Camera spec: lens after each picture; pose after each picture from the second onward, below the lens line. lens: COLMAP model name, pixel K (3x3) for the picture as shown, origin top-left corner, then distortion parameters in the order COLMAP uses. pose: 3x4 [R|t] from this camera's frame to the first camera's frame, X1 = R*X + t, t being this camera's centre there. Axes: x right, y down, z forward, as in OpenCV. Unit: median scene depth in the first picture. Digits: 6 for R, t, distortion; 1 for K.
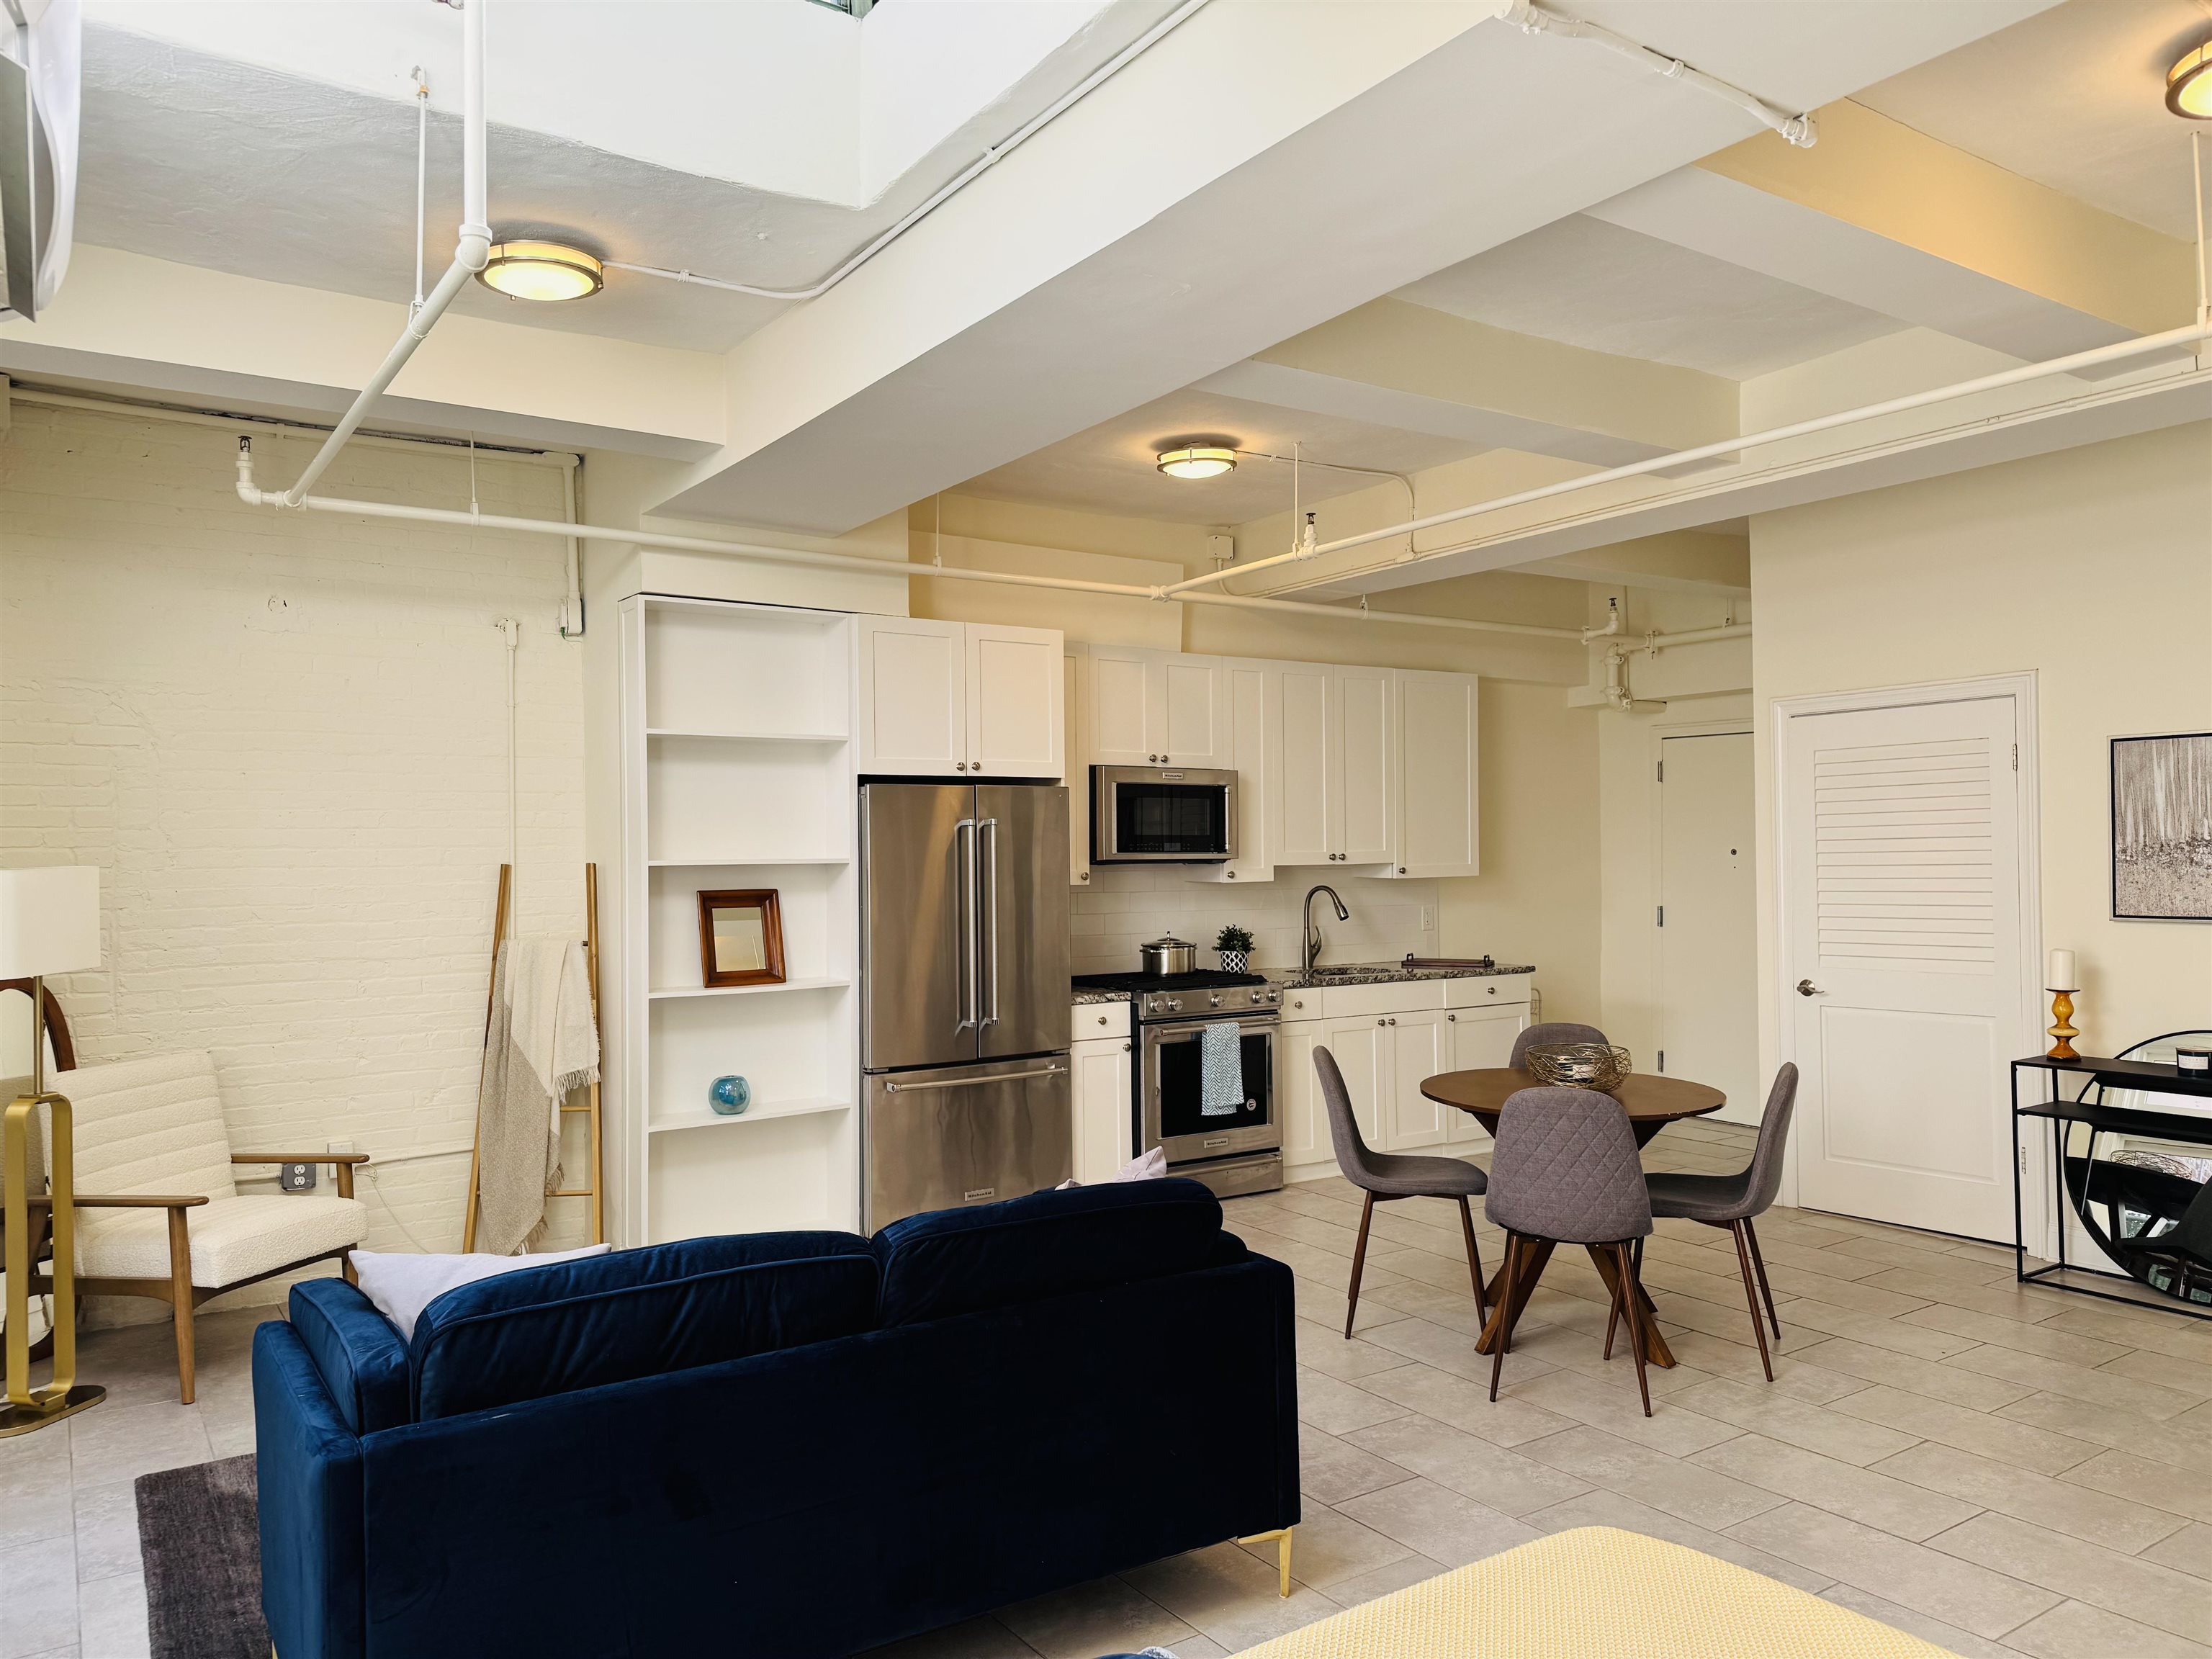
lens RADIAL K [[1537.5, 0, 1107.8], [0, 1537.5, 845.9], [0, 0, 1]] dist [0.107667, -0.139594]
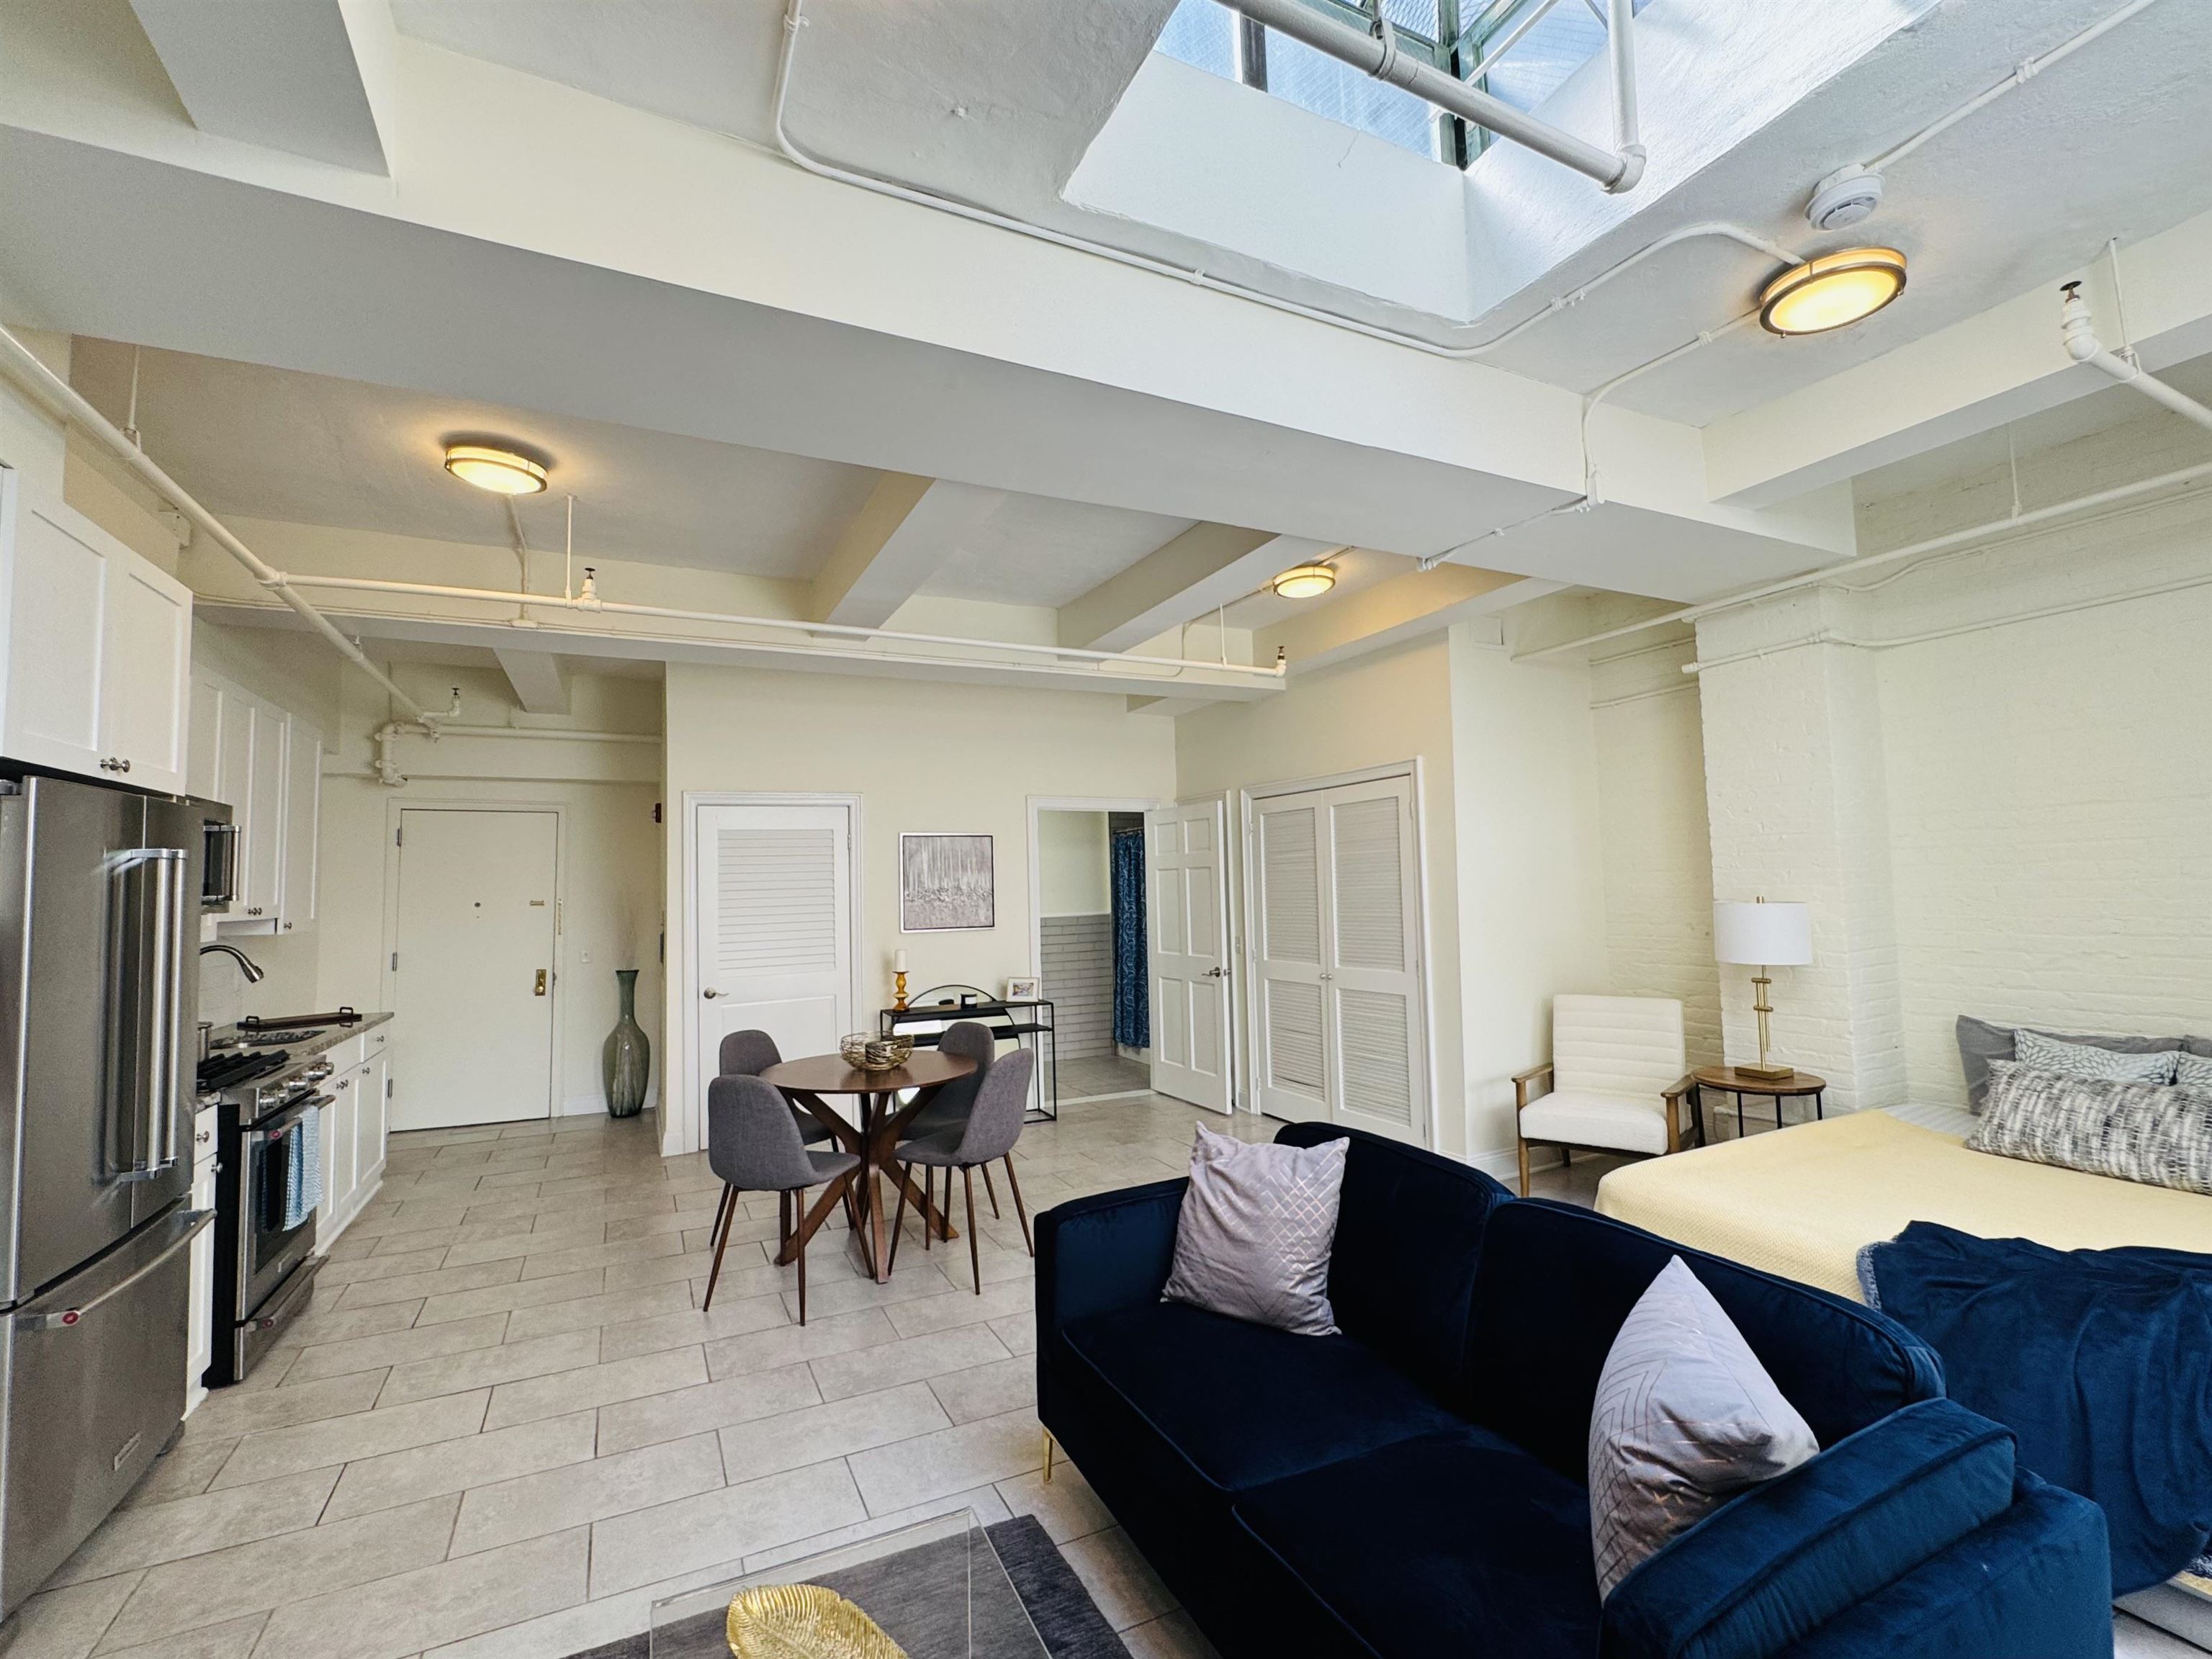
lens RADIAL K [[974.1, 0, 1106.0], [0, 974.1, 829.5], [0, 0, 1]] dist [-0.001535, -0.000136]
pose [[0.137413, 0.067647, 0.988201, -0.502046], [0.017222, 0.997351, -0.070668, 0.012055], [-0.990364, 0.026729, 0.135884, 0.635982]]
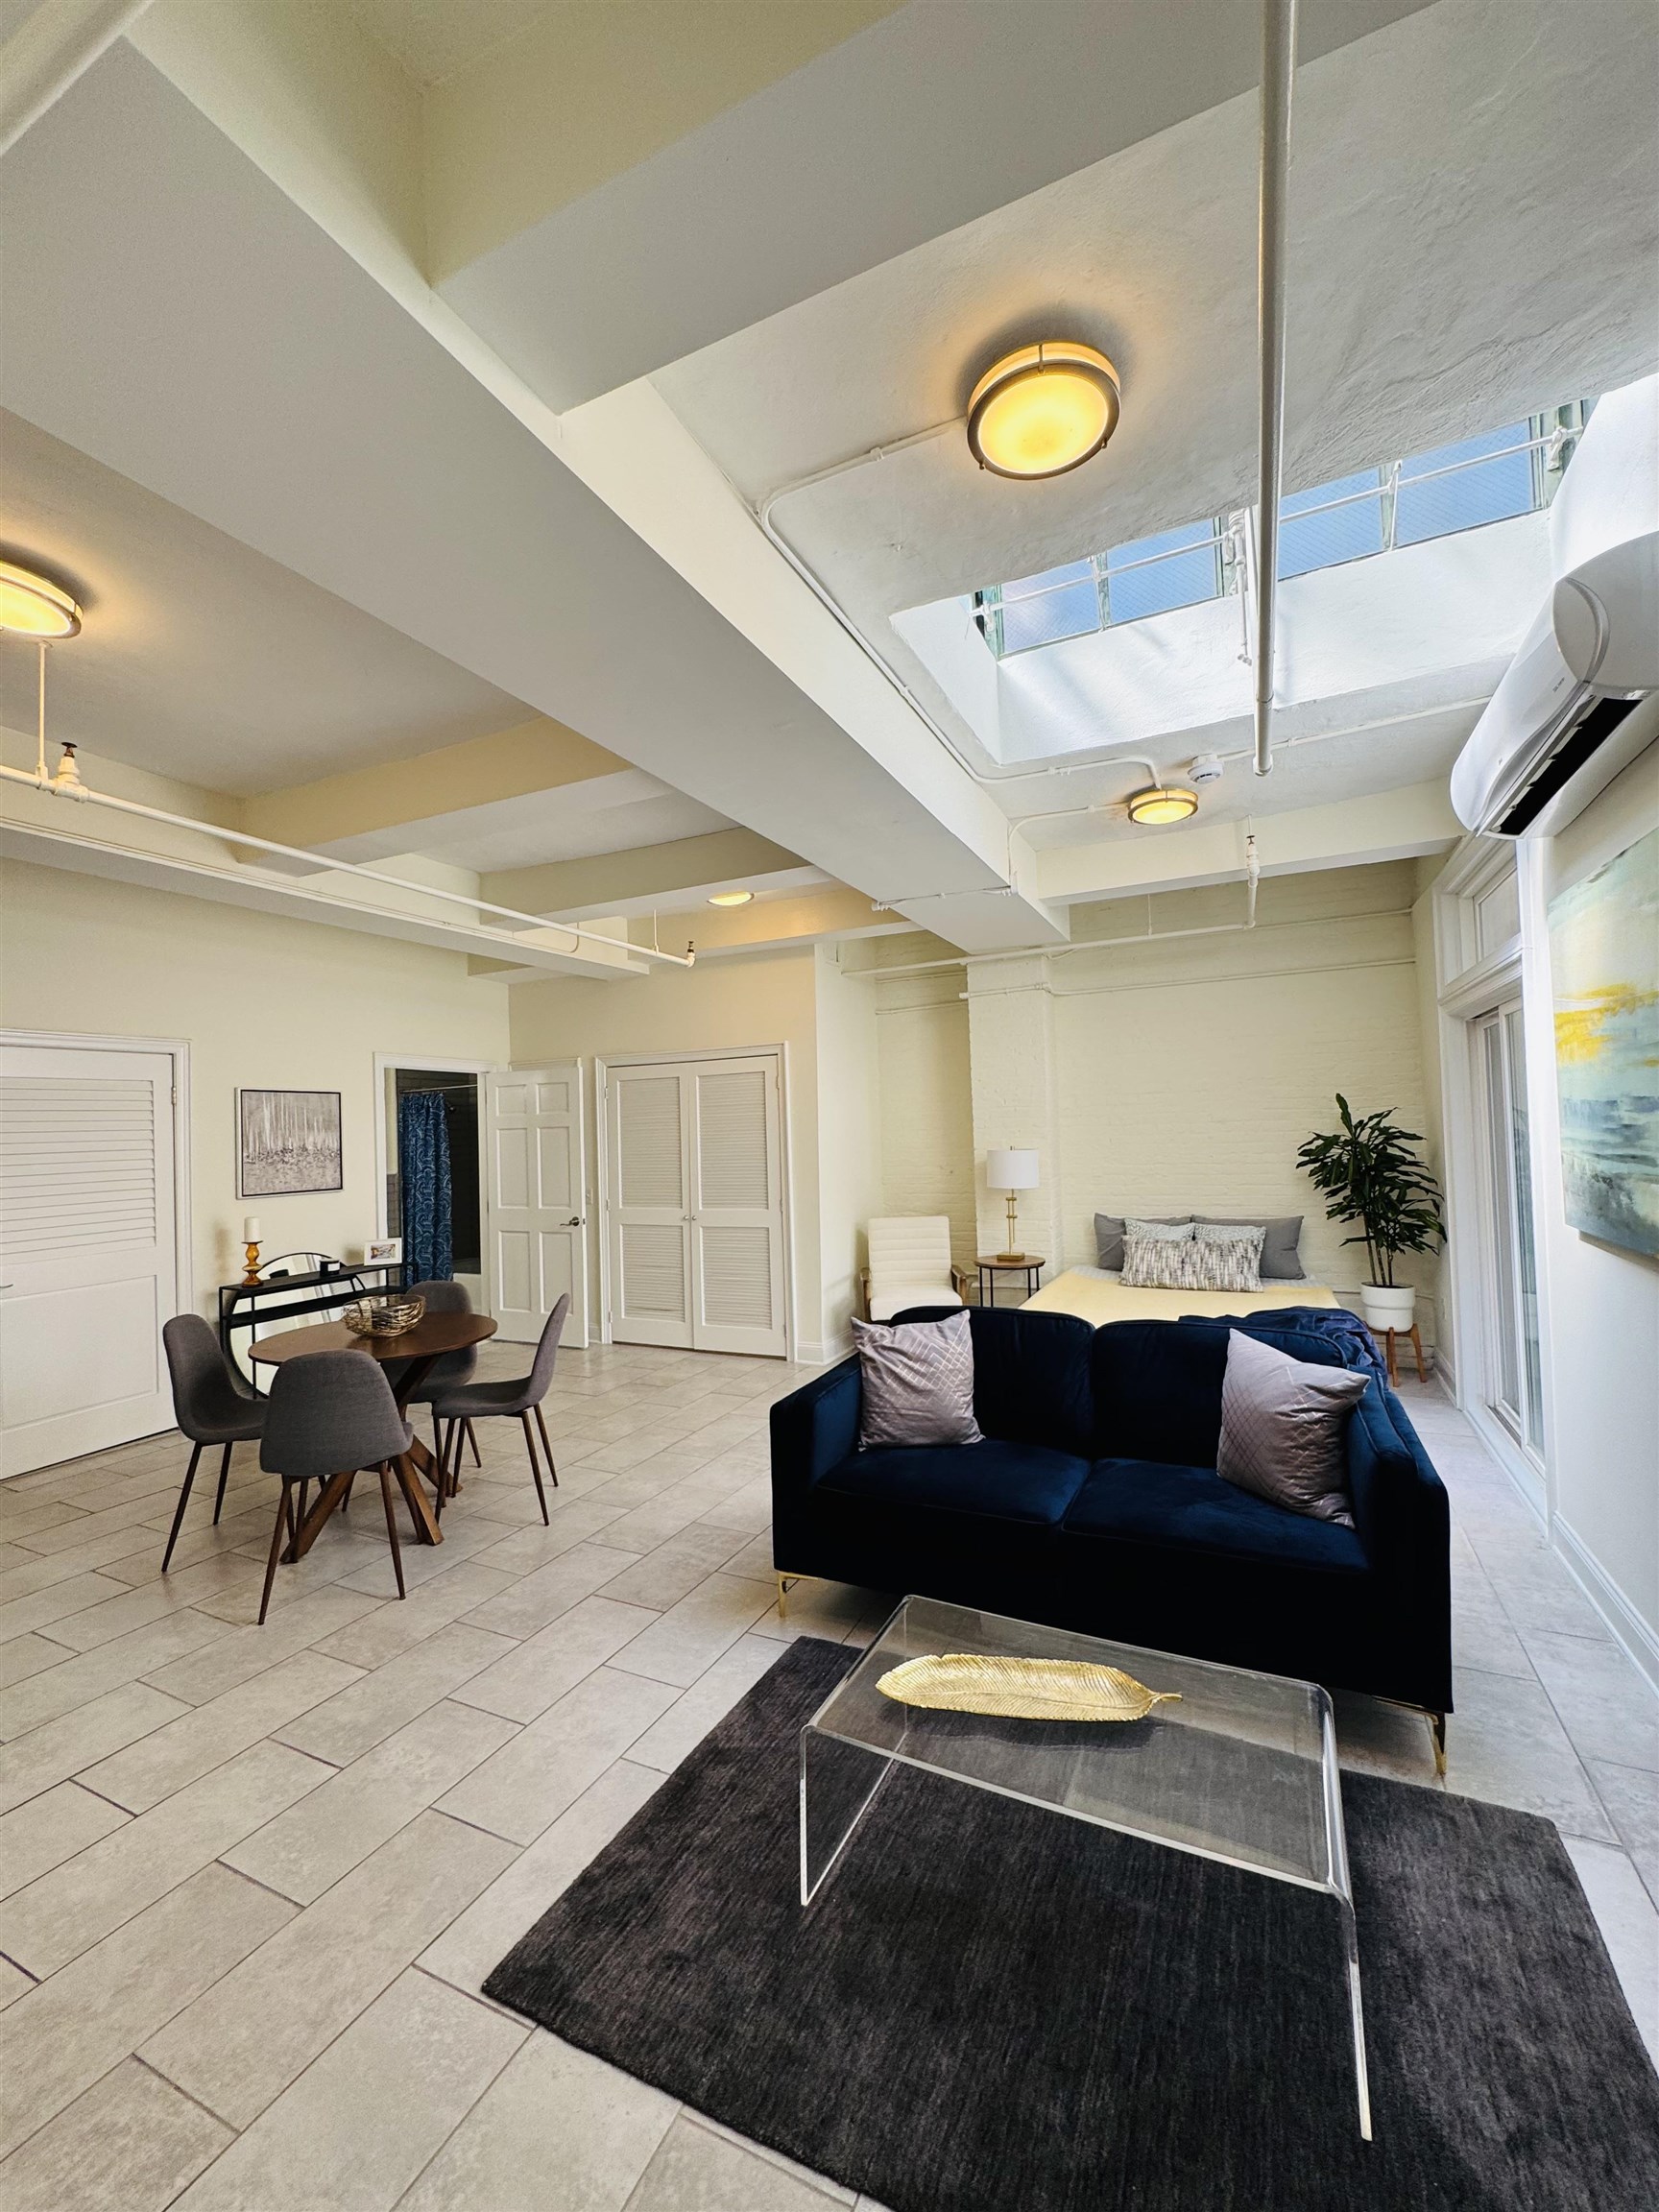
lens RADIAL K [[888.0, 0, 829.5], [0, 888.0, 1106.0], [0, 0, 1]] dist [-0.002107, 0.000134]
pose [[-0.503514, 0.050680, 0.862500, -0.512539], [0.031140, 0.998694, -0.040504, 0.007171], [-0.863426, 0.006464, -0.504434, 0.989159]]
